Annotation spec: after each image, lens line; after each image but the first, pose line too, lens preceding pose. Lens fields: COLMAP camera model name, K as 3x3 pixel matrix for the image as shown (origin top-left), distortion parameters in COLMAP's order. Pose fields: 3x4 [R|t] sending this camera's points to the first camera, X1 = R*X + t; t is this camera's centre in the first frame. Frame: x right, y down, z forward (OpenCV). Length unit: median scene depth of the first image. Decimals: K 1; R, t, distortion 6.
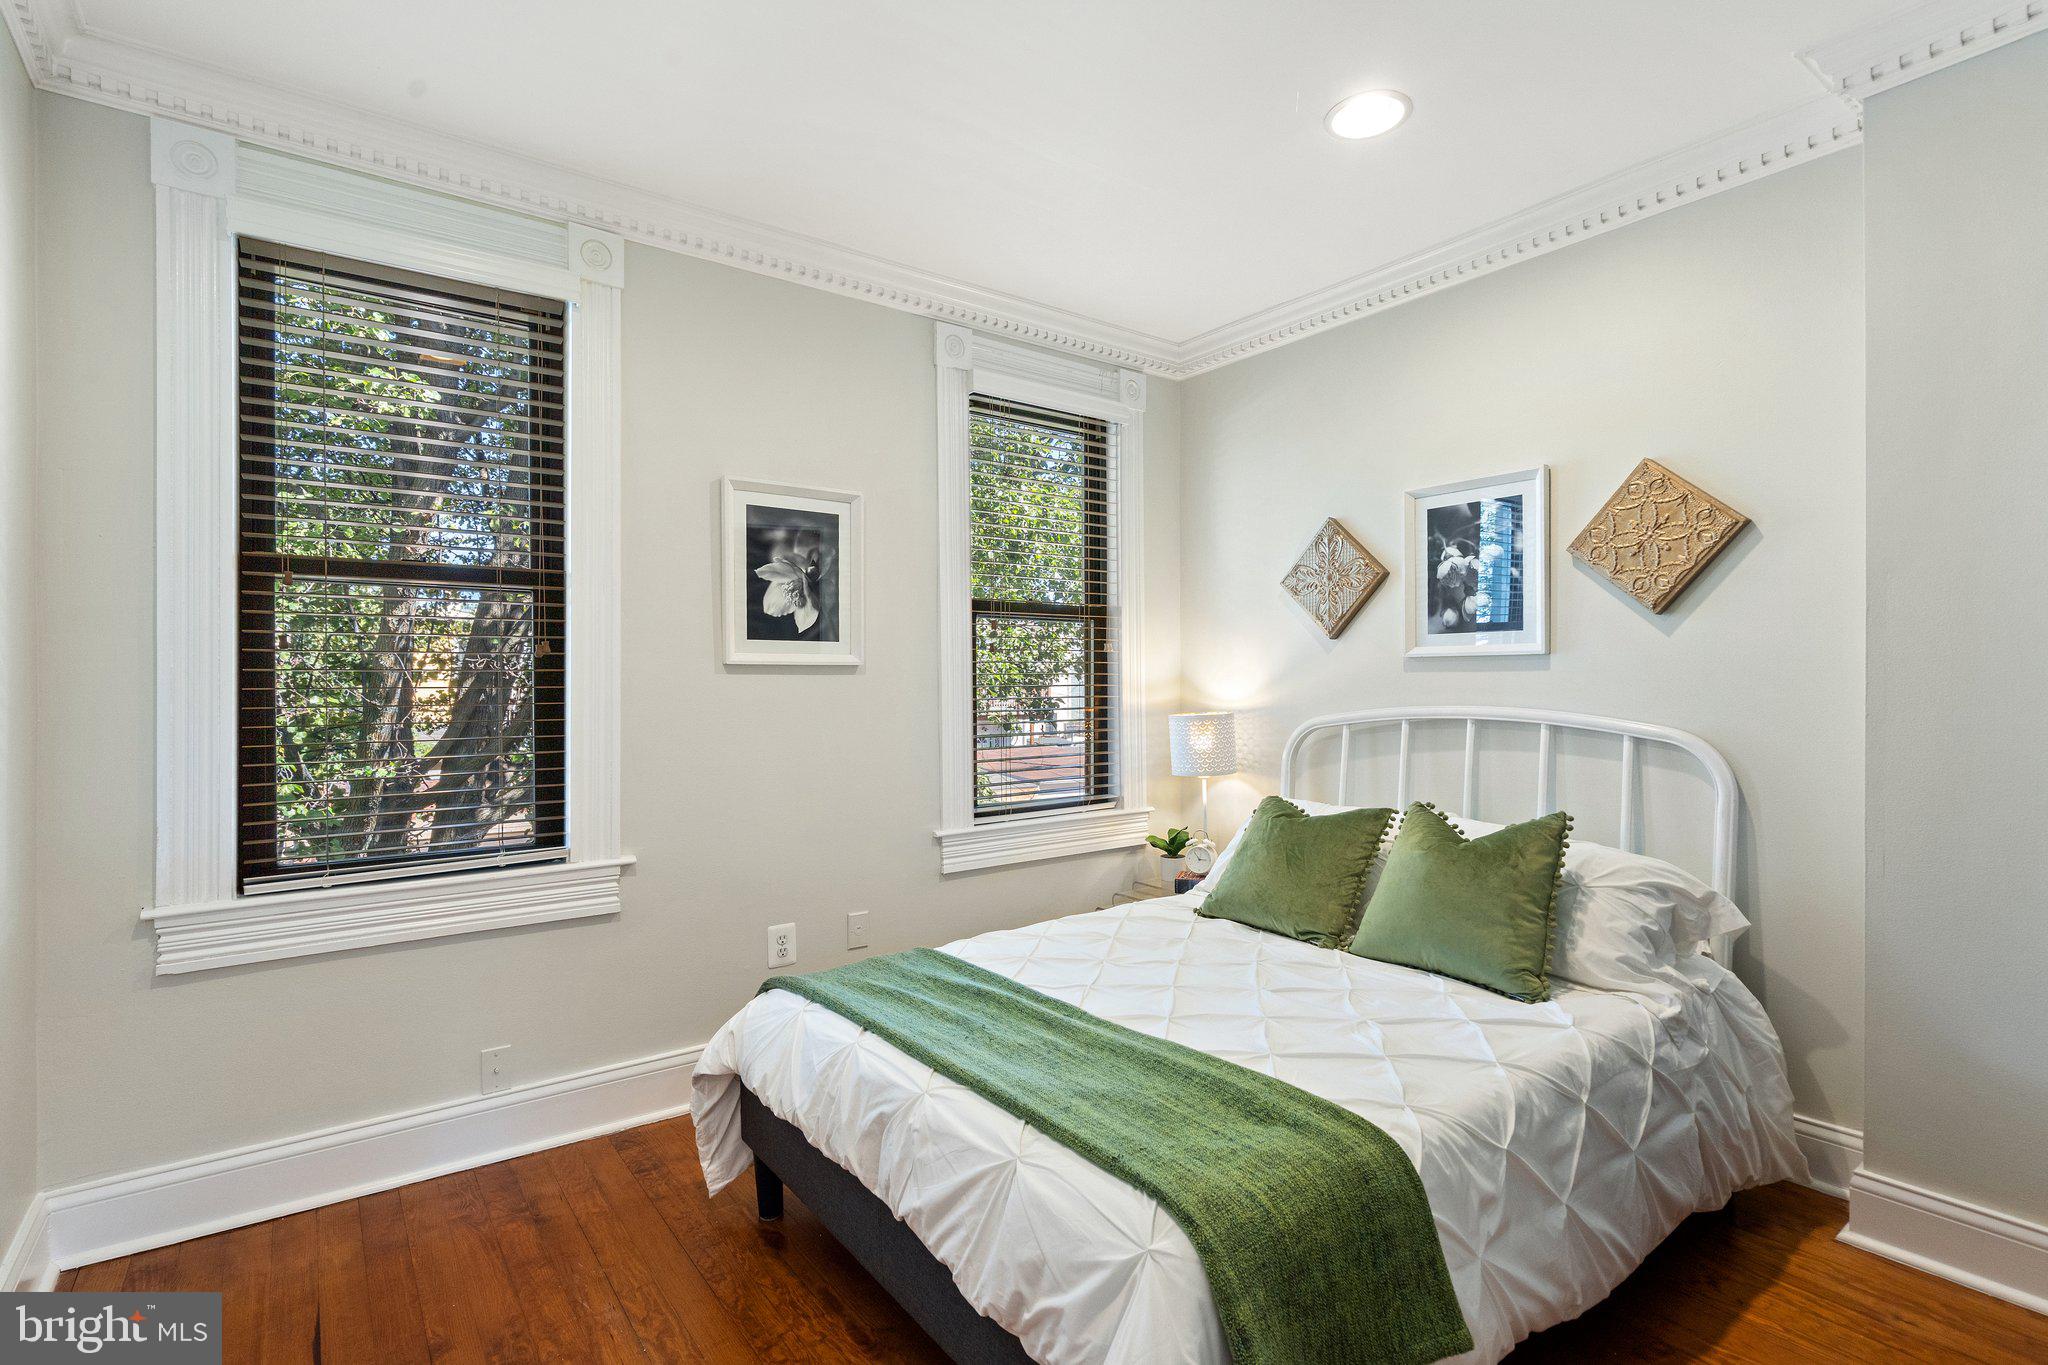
lens RADIAL K [[950.0, 0, 1019.3], [0, 950.0, 675.0], [0, 0, 1]] dist [-0.000752, -0.000970]
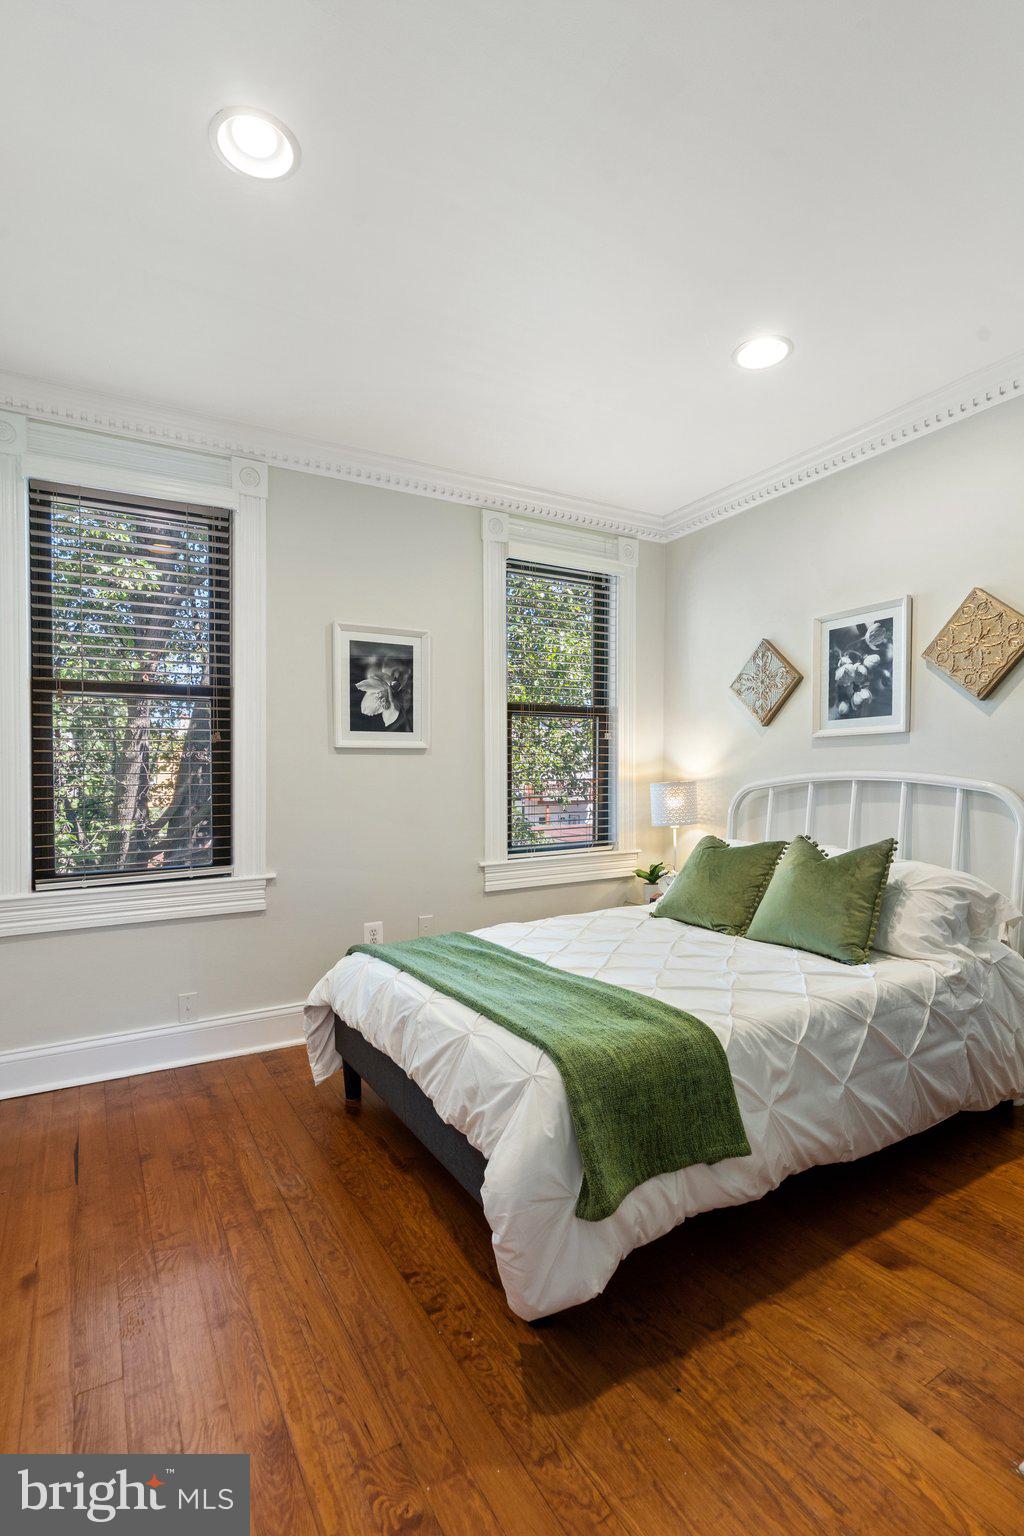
lens RADIAL K [[725.7, 0, 521.1], [0, 725.7, 774.6], [0, 0, 1]] dist [-0.001185, -0.000050]
pose [[0.994482, -0.008179, -0.104588, 0.115840], [0.008565, 0.999958, 0.003242, 0.034948], [0.104557, -0.004120, 0.994510, -0.119749]]
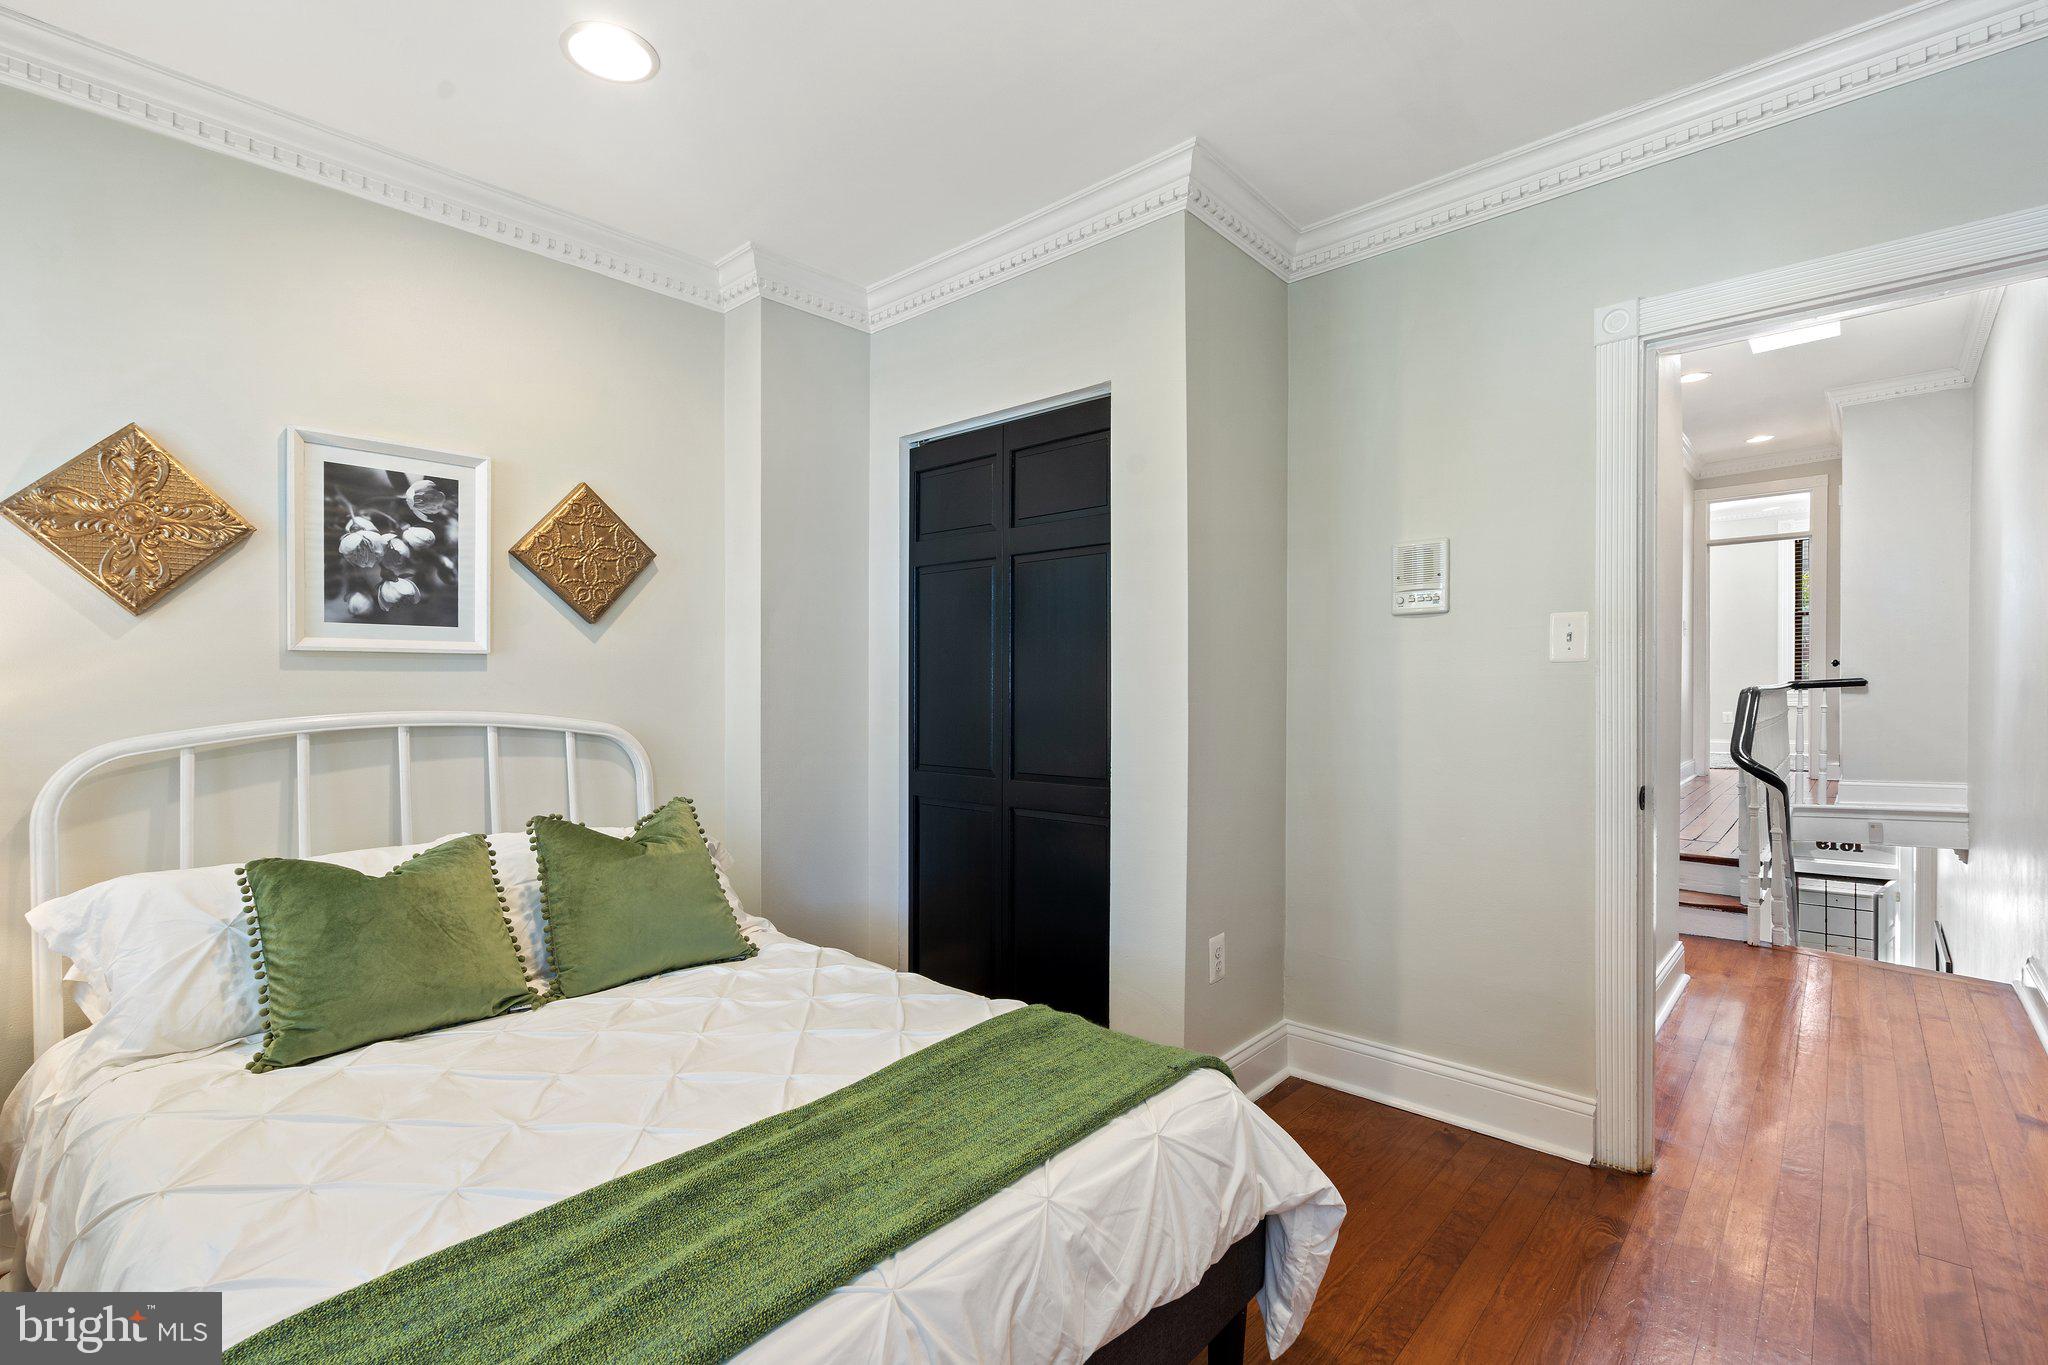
lens RADIAL K [[924.9, 0, 1020.6], [0, 924.9, 690.3], [0, 0, 1]] dist [0.003831, 0.000910]
pose [[-0.185272, -0.004316, 0.982678, -0.520282], [-0.004493, 0.999984, 0.003544, 0.009582], [-0.982677, -0.003758, -0.185289, 0.716868]]
